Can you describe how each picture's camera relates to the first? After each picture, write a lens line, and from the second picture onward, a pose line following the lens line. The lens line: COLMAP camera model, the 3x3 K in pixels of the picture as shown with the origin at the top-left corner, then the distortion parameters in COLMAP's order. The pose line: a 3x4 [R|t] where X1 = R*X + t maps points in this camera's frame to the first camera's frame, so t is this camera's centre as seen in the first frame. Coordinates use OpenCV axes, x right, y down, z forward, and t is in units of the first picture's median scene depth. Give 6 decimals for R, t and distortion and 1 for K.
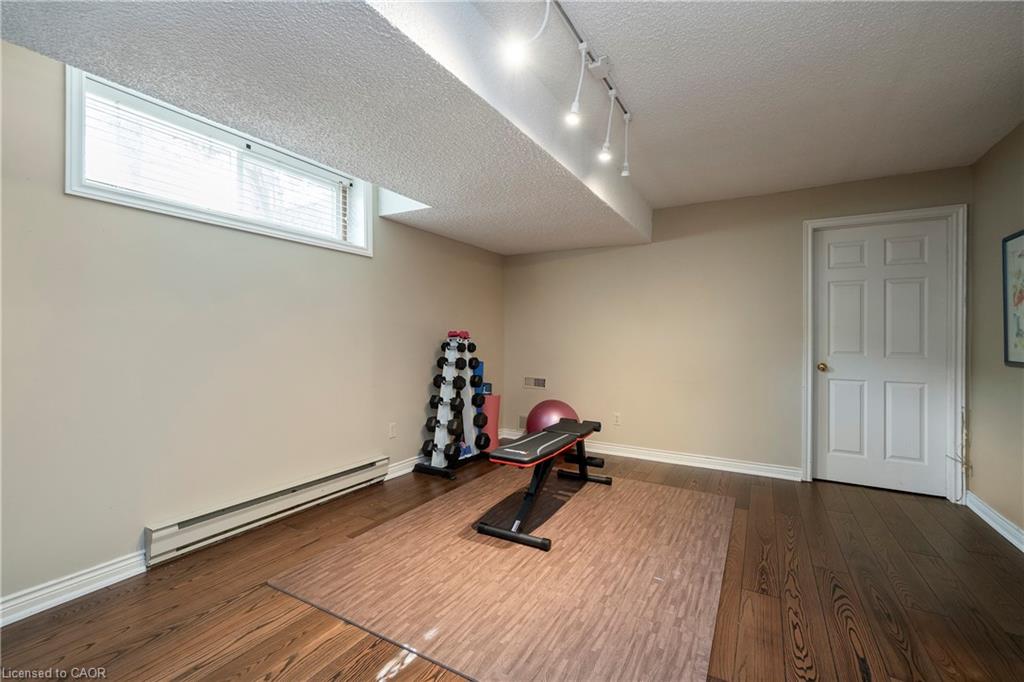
lens RADIAL K [[452.7, 0, 511.0], [0, 452.7, 334.9], [0, 0, 1]] dist [-0.002924, 0.000789]
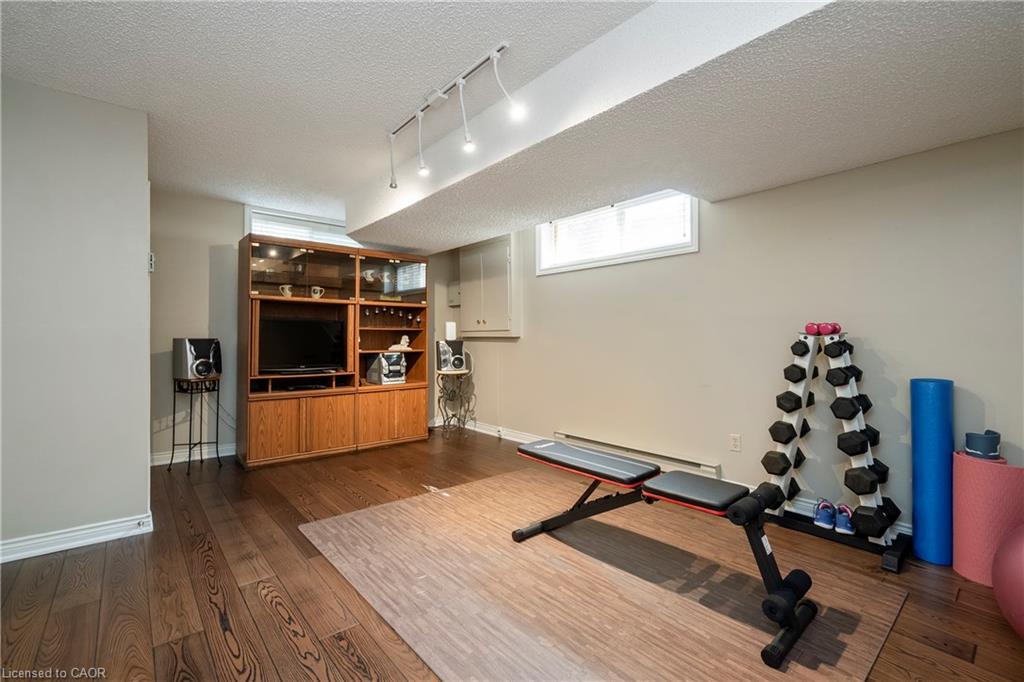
lens RADIAL K [[452.7, 0, 512.5], [0, 452.7, 341.9], [0, 0, 1]] dist [-0.002924, 0.000789]
pose [[-0.338265, -0.000164, -0.941051, 1.267388], [0.001209, 0.999999, -0.000609, 0.036709], [0.941050, -0.001344, -0.338264, 1.629594]]
